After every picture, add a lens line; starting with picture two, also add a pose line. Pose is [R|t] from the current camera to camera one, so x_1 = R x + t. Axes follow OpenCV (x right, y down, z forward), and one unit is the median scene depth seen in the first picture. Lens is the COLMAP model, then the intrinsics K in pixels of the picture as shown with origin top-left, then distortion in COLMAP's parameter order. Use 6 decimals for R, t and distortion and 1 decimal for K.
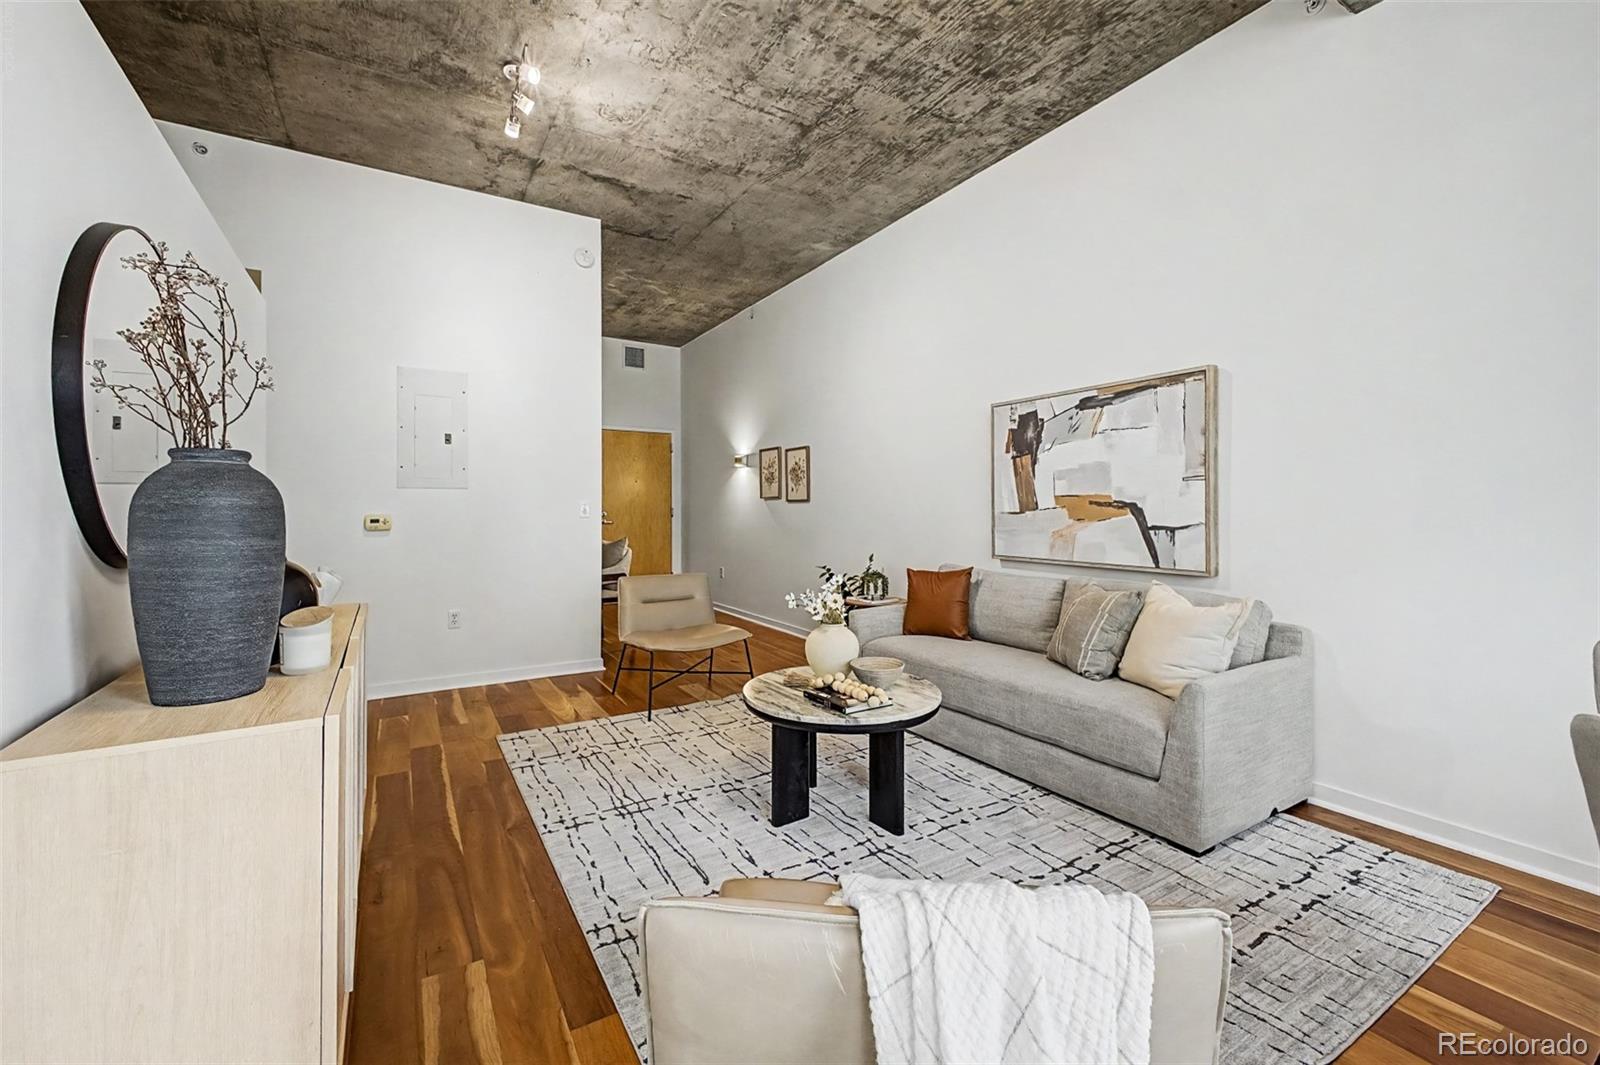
lens RADIAL K [[645.3, 0, 800.6], [0, 645.3, 509.8], [0, 0, 1]] dist [0.018708, -0.005886]
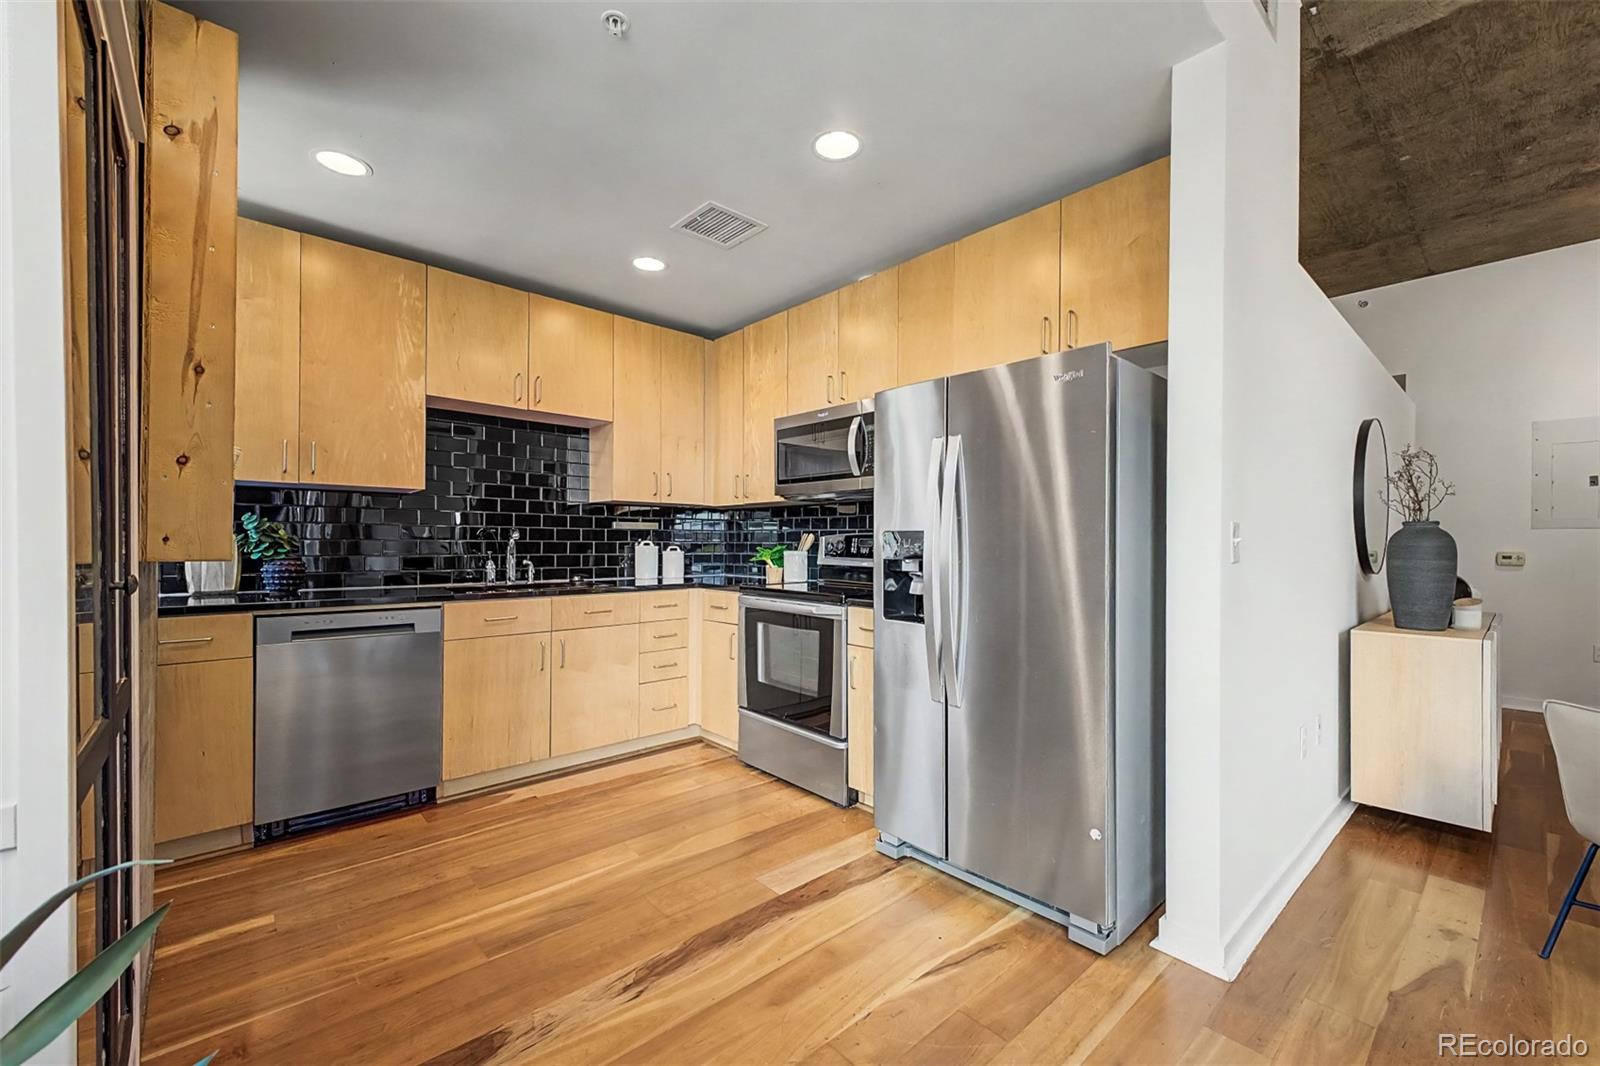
lens RADIAL K [[645.3, 0, 814.3], [0, 645.3, 540.6], [0, 0, 1]] dist [0.018708, -0.005886]
pose [[0.183621, 0.000376, -0.982997, 0.349910], [-0.011779, 0.999929, -0.001818, 0.001363], [0.982926, 0.011912, 0.183613, -0.555337]]
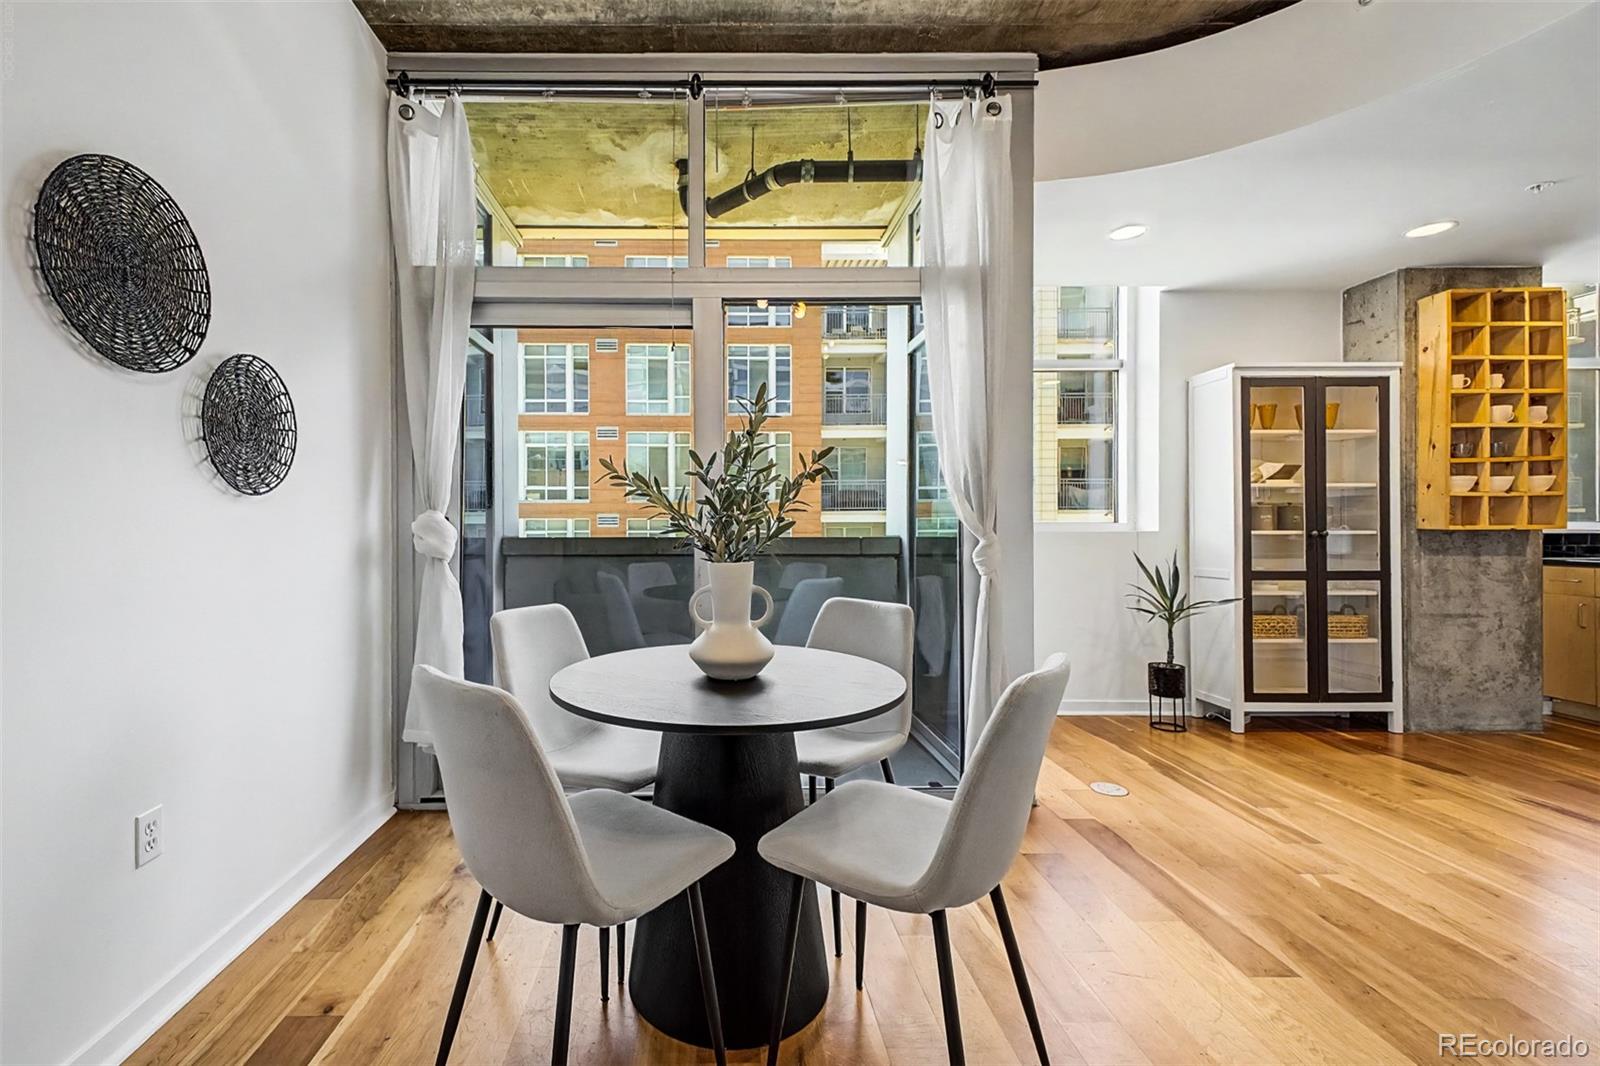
lens RADIAL K [[678.0, 0, 717.6], [0, 678.0, 523.1], [0, 0, 1]] dist [0.011364, -0.001170]
pose [[-0.853853, 0.003869, 0.520500, 0.241465], [0.005904, 0.999980, 0.002251, 0.000402], [-0.520481, 0.004995, -0.853859, 0.599703]]
